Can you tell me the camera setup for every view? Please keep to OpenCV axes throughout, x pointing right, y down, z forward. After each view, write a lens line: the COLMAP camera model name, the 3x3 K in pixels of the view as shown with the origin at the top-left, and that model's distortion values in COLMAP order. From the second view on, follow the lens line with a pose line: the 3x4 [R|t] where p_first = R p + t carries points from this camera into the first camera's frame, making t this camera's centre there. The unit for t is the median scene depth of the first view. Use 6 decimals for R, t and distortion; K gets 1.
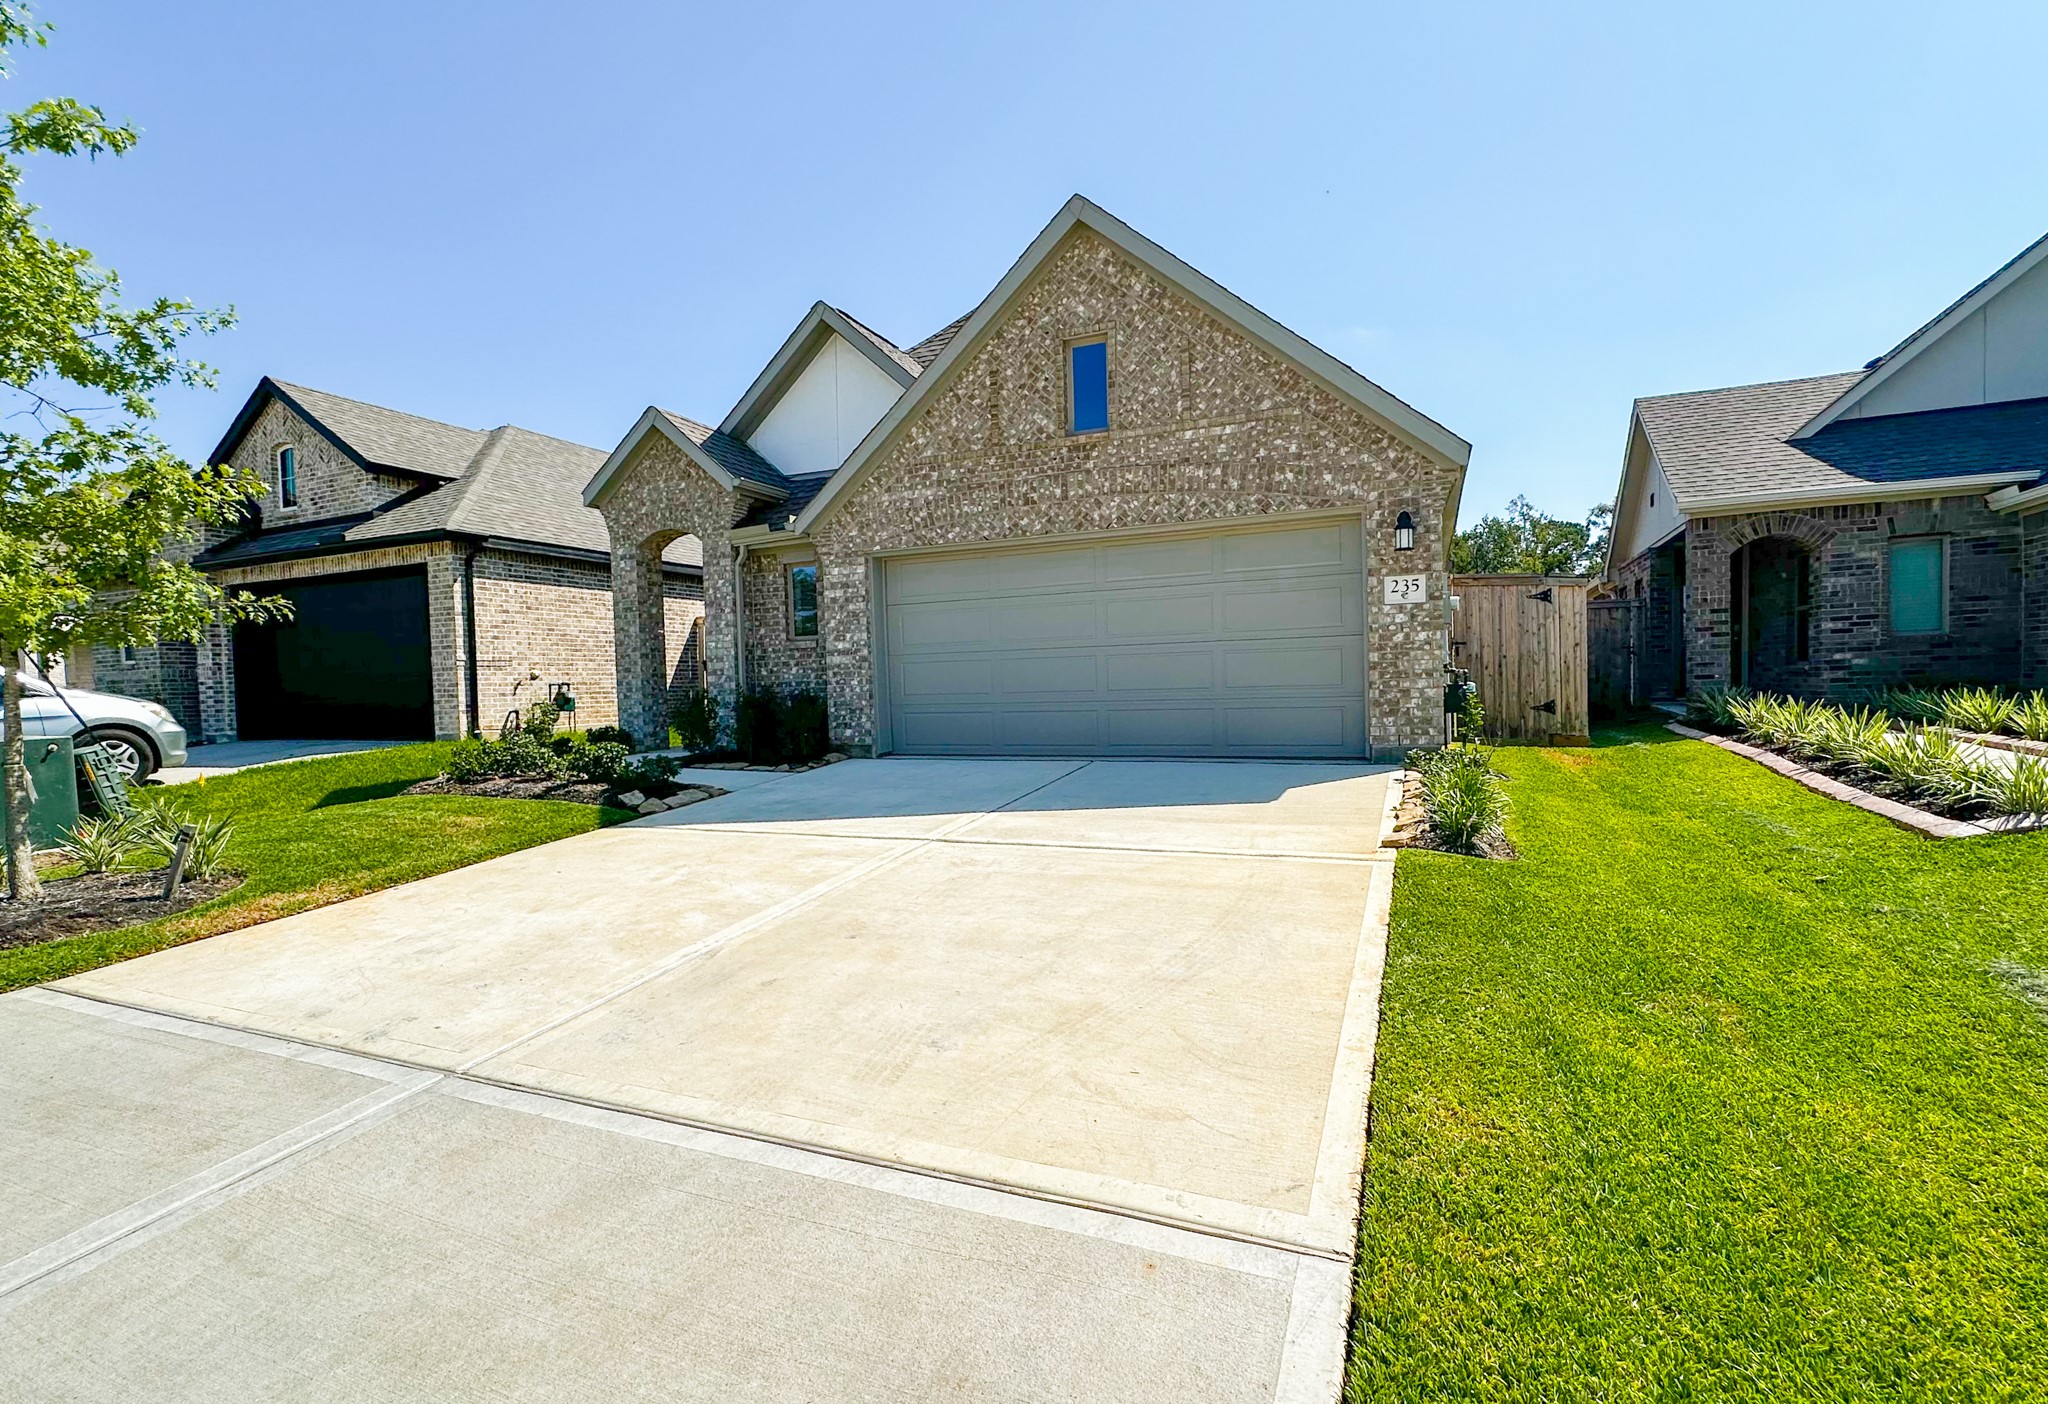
lens RADIAL K [[872.0, 0, 949.7], [0, 872.0, 692.9], [0, 0, 1]] dist [-0.001317, 0.000782]
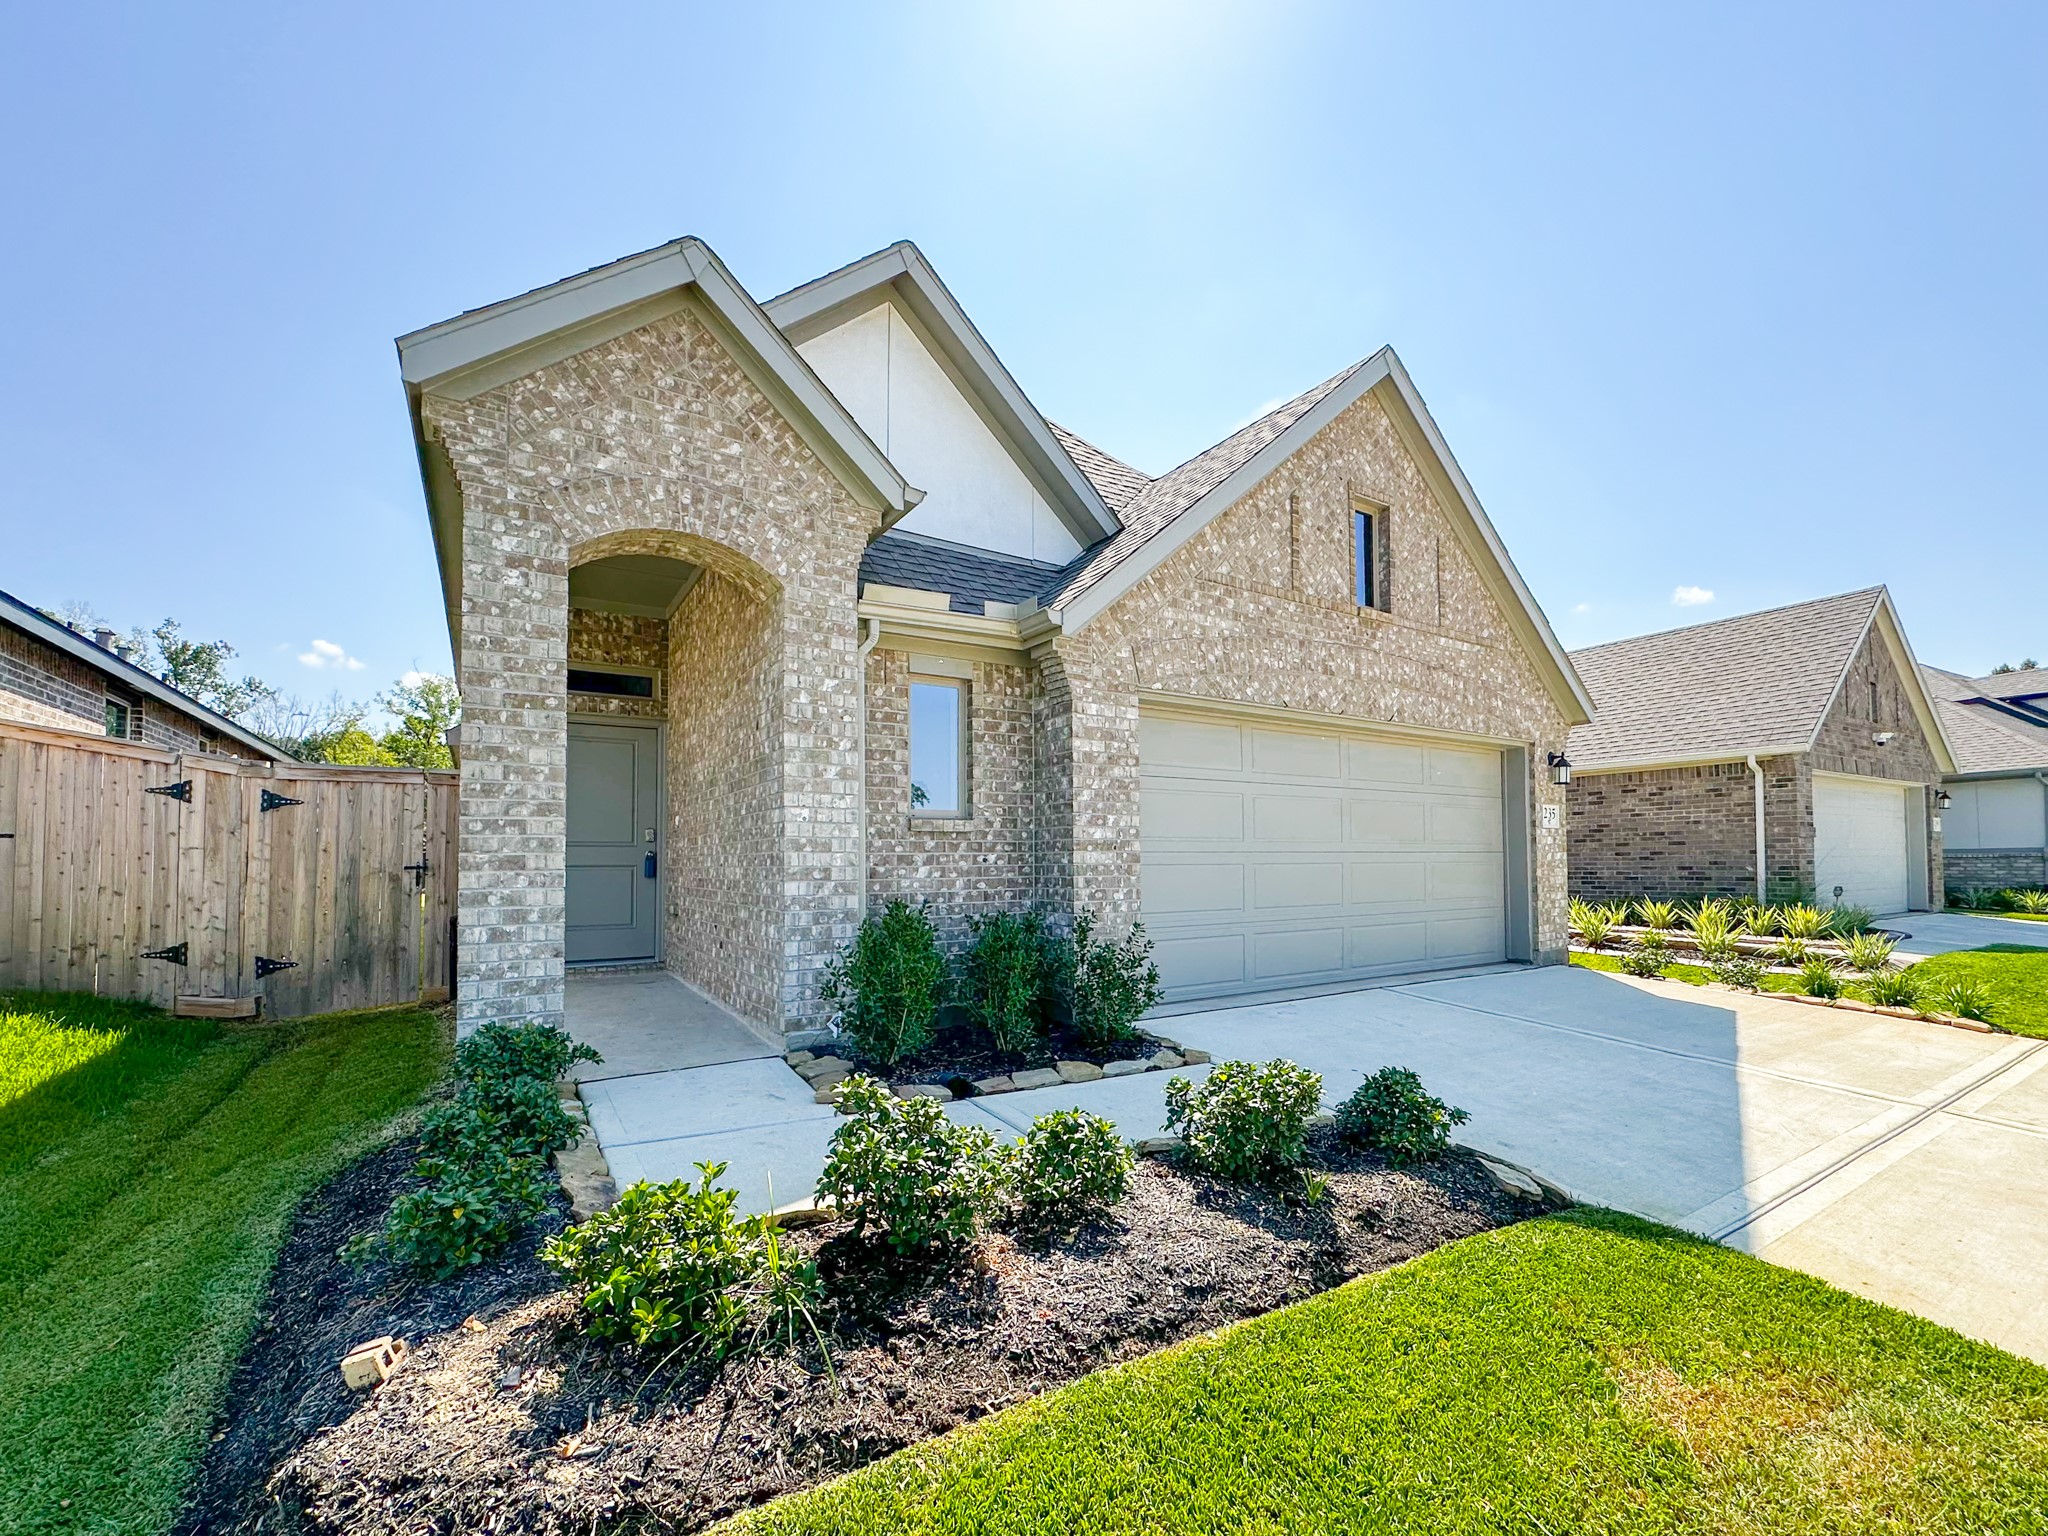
lens RADIAL K [[853.8, 0, 957.9], [0, 853.8, 818.3], [0, 0, 1]] dist [0.000183, -0.000213]
pose [[0.557180, 0.063032, 0.827996, -0.680397], [0.001908, 0.997015, -0.077182, -0.020647], [-0.830389, 0.044584, 0.555397, 0.777251]]
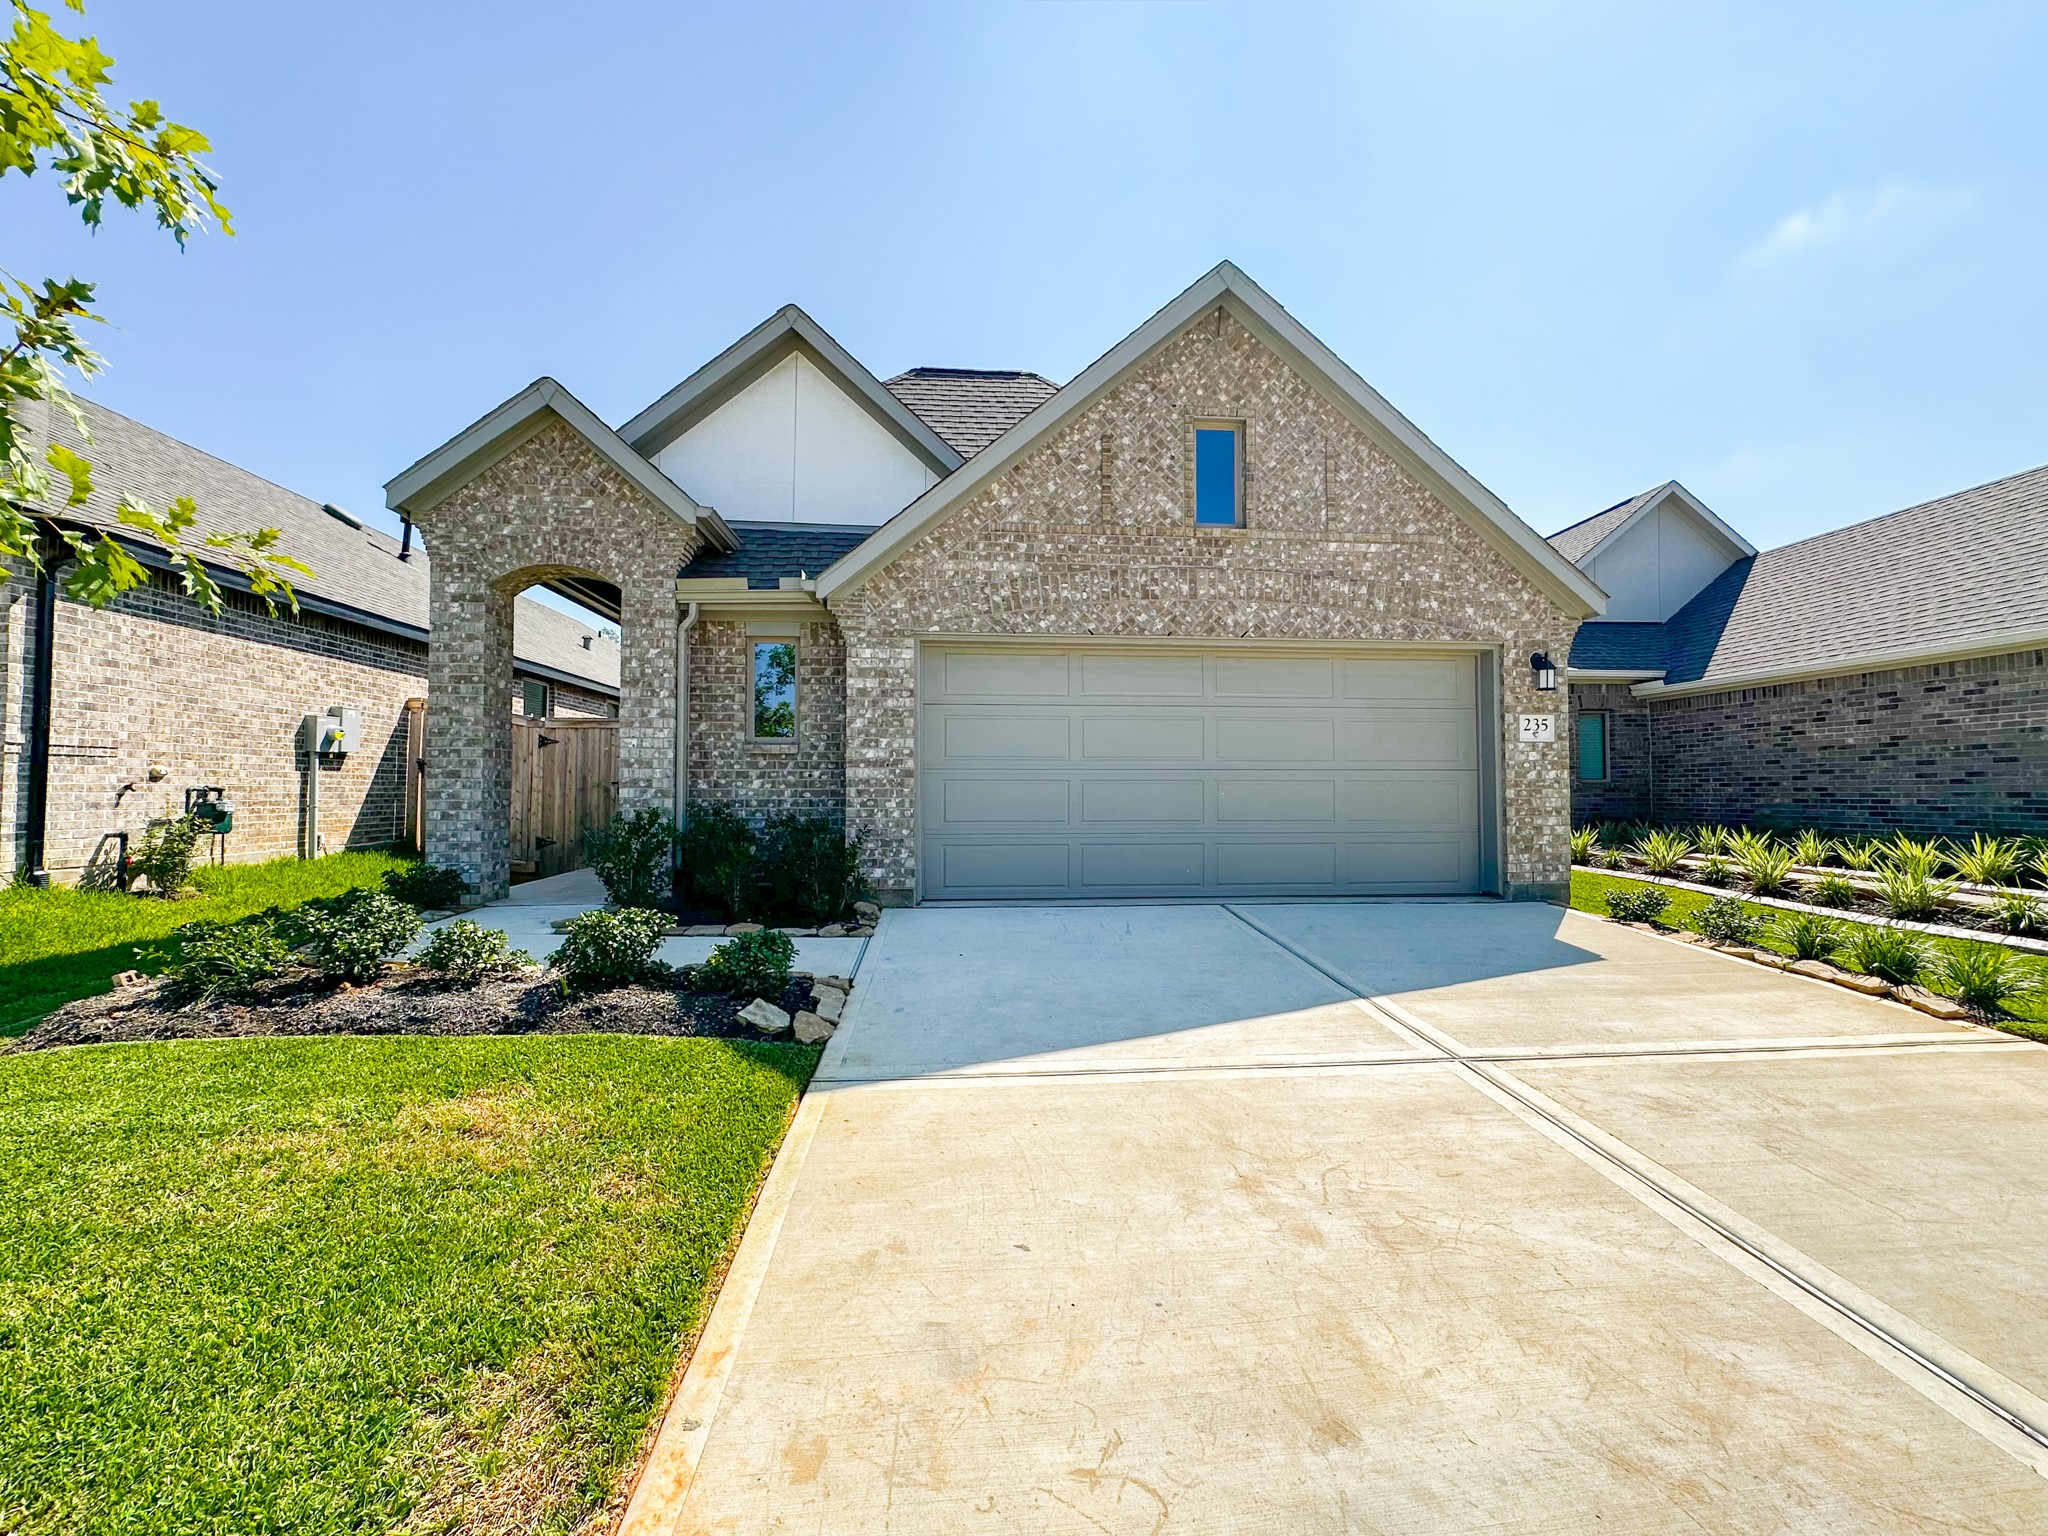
lens RADIAL K [[816.6, 0, 947.4], [0, 816.6, 748.3], [0, 0, 1]] dist [-0.000591, -0.000298]
pose [[0.876902, 0.049238, 0.478141, -0.409935], [-0.017622, 0.997364, -0.070388, -0.011953], [-0.480347, 0.053298, 0.875458, 0.375536]]
